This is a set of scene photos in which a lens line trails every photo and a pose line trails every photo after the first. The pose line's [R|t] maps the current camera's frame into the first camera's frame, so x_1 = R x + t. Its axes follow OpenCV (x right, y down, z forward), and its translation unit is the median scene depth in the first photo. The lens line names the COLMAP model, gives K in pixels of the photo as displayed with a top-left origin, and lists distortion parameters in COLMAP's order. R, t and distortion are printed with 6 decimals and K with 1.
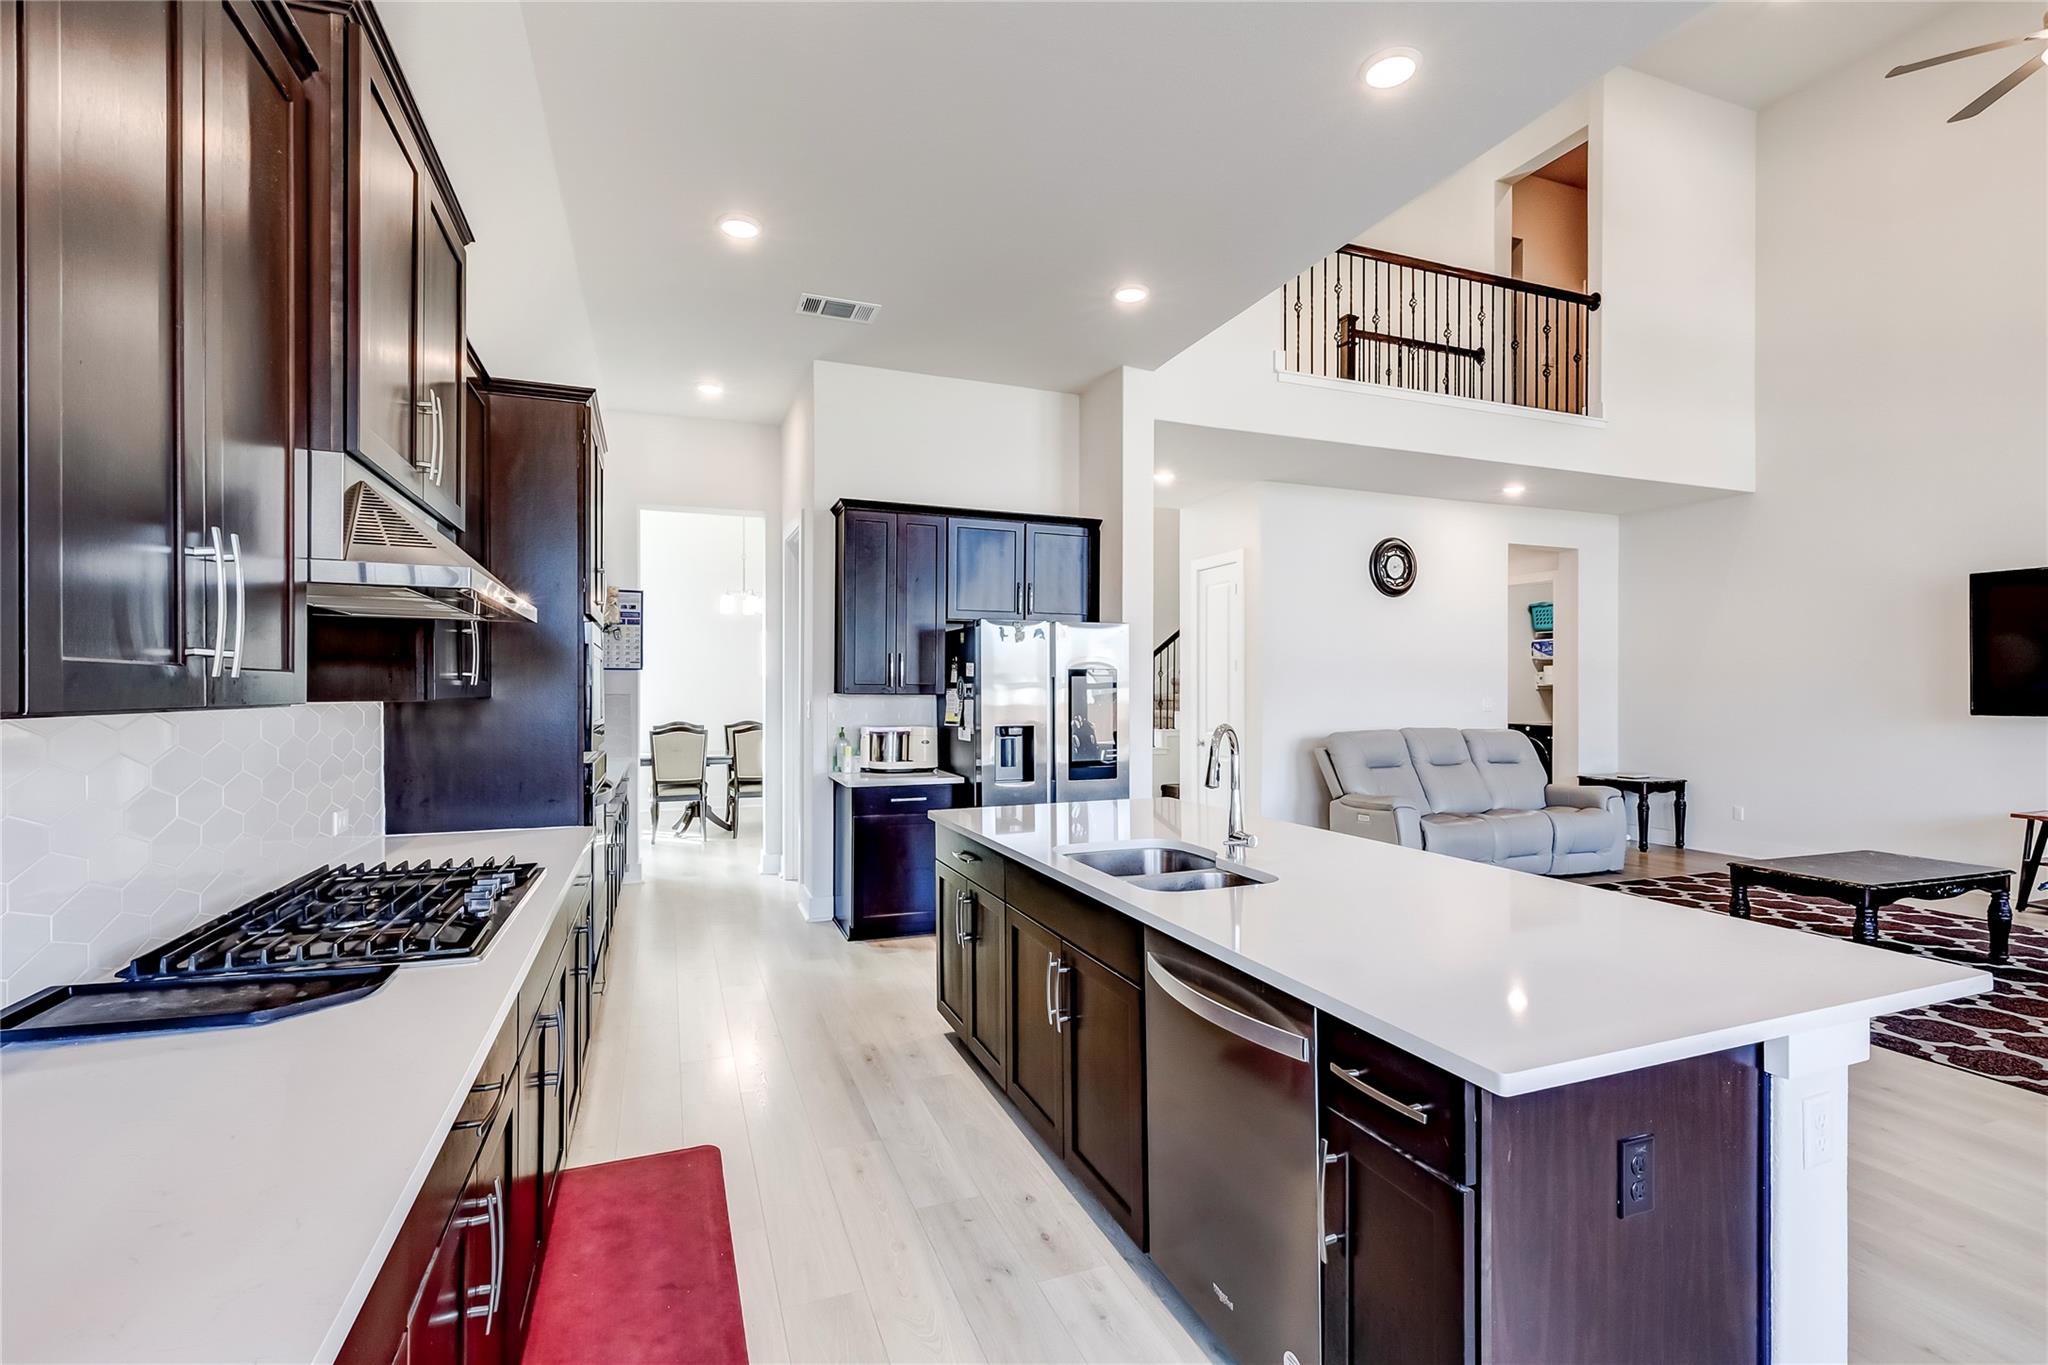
lens RADIAL K [[924.3, 0, 1018.1], [0, 924.3, 691.0], [0, 0, 1]] dist [0.005132, -0.002215]
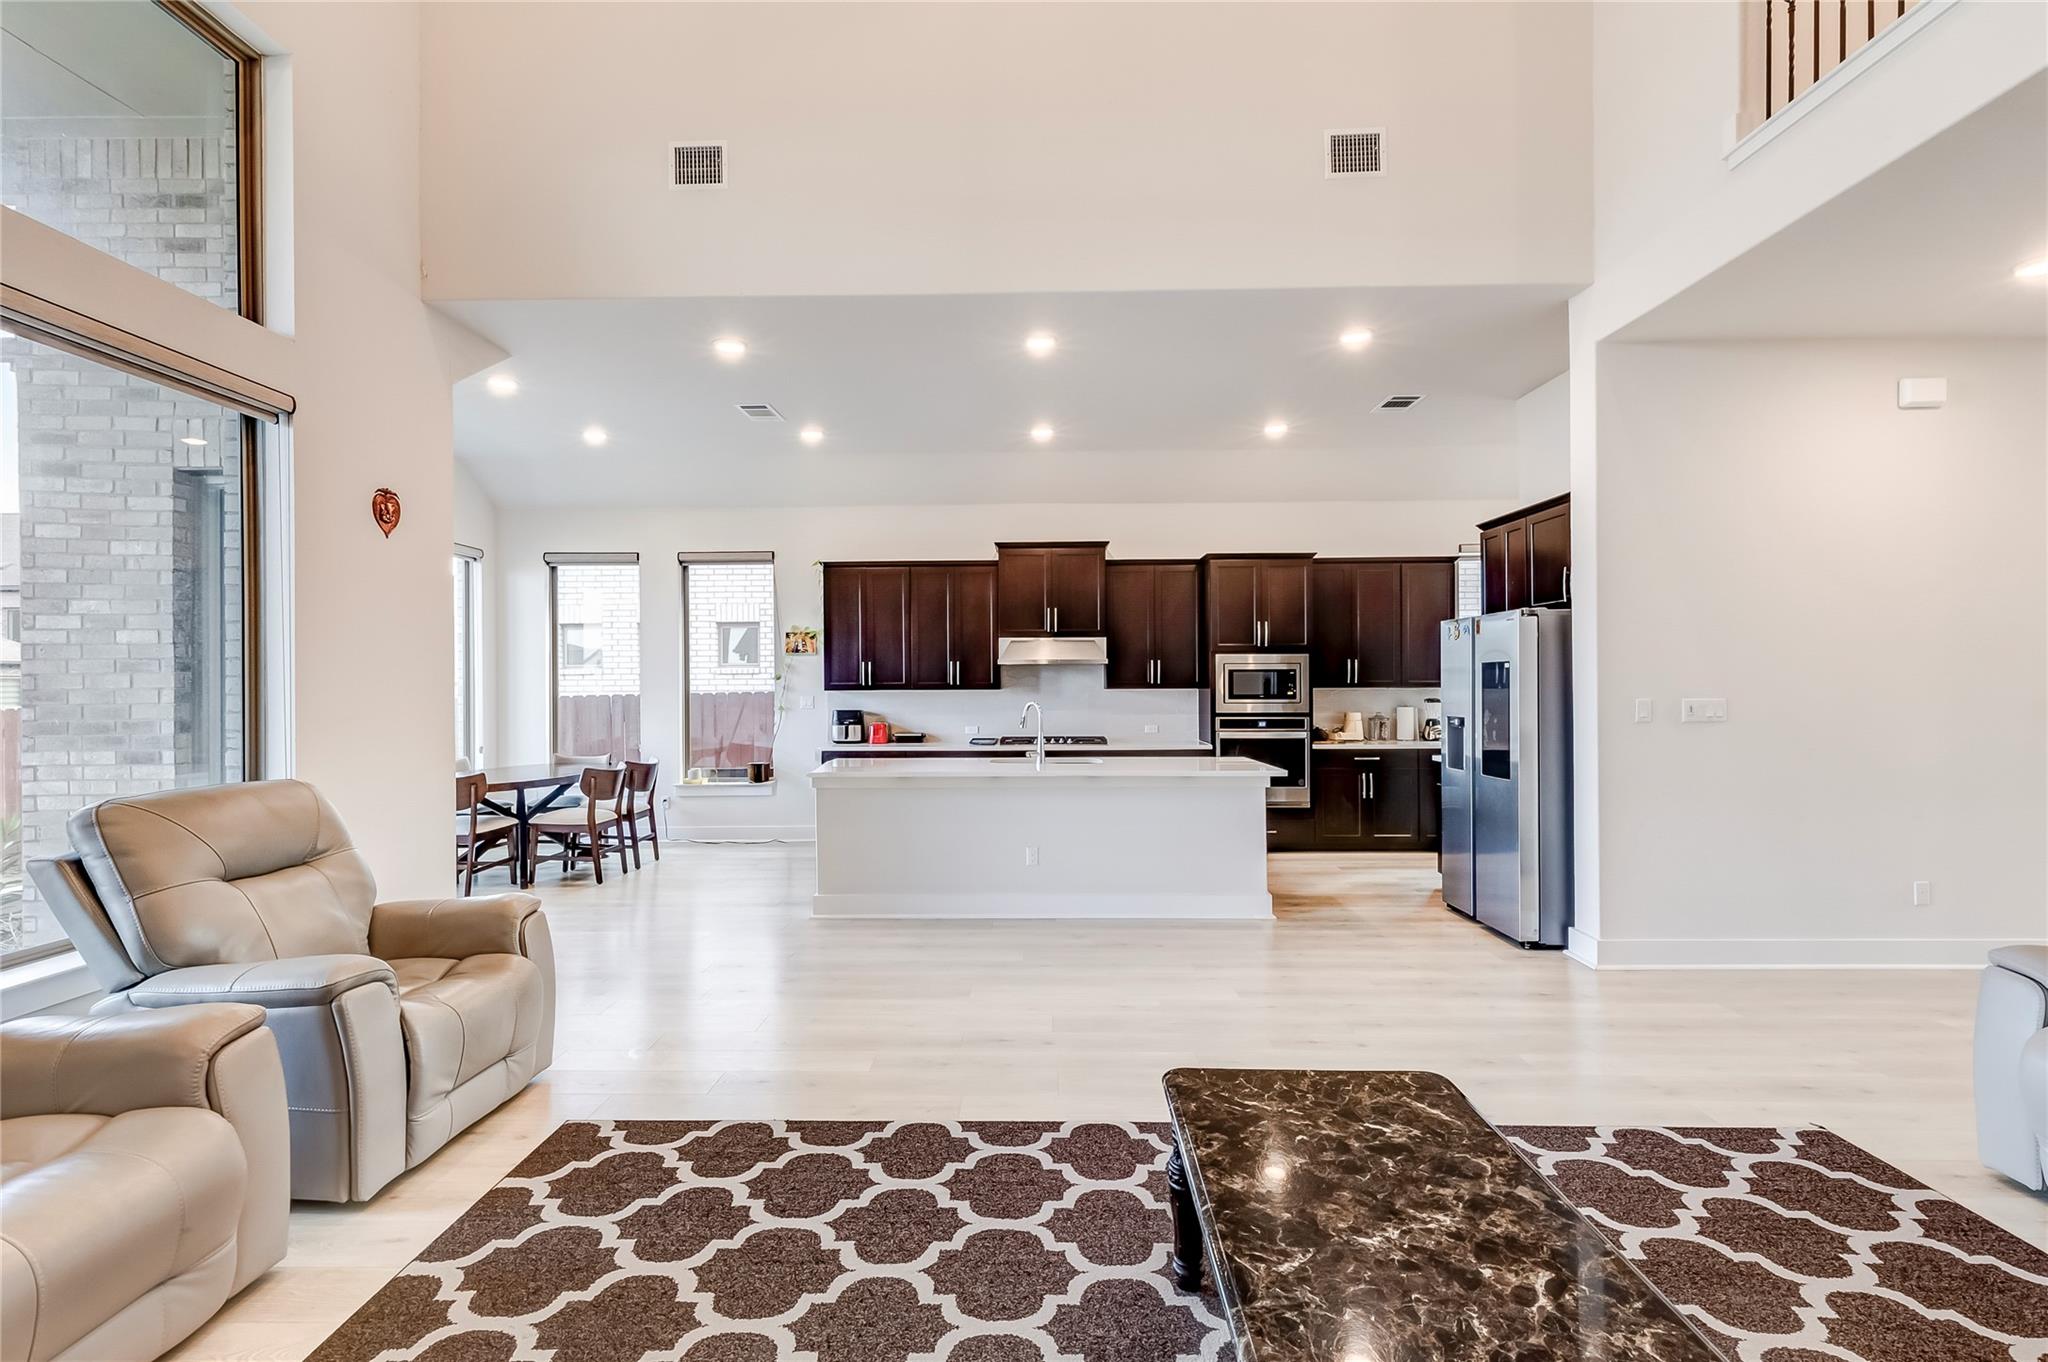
lens RADIAL K [[924.3, 0, 1021.7], [0, 924.3, 681.6], [0, 0, 1]] dist [0.005132, -0.002215]
pose [[-0.378365, -0.003974, -0.925648, 1.059813], [0.001483, 0.999987, -0.004900, 0.001298], [0.925655, -0.003227, -0.378354, 0.835202]]
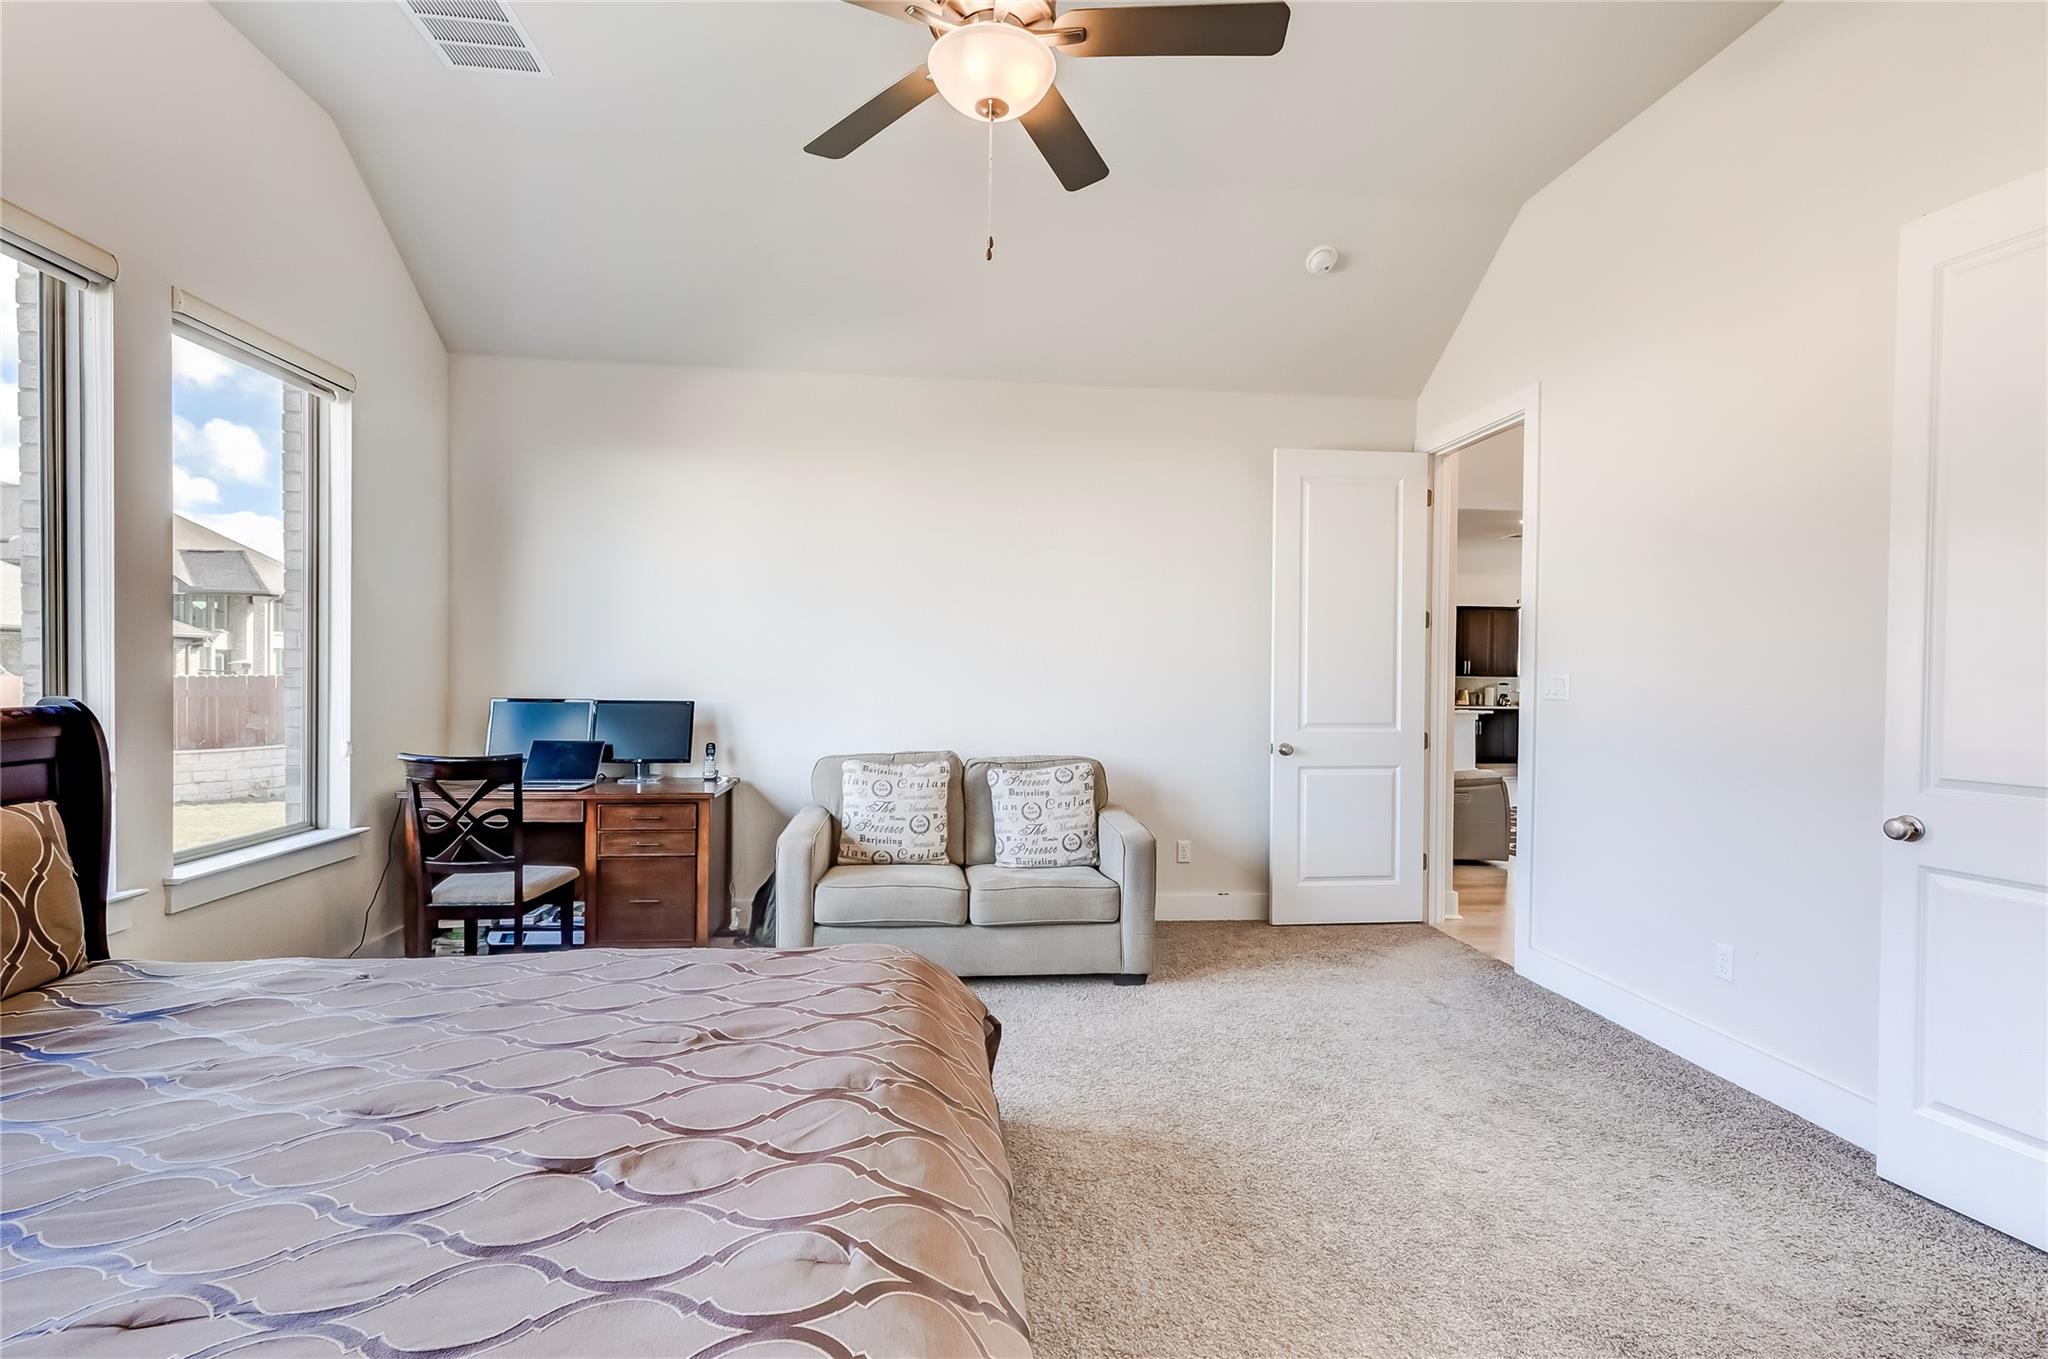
lens RADIAL K [[924.3, 0, 1032.8], [0, 924.3, 687.0], [0, 0, 1]] dist [0.005132, -0.002215]
pose [[-0.253029, 0.003907, -0.967451, 2.381253], [-0.017432, 0.999811, 0.008596, 0.033564], [0.967302, 0.019040, -0.252913, 0.256216]]
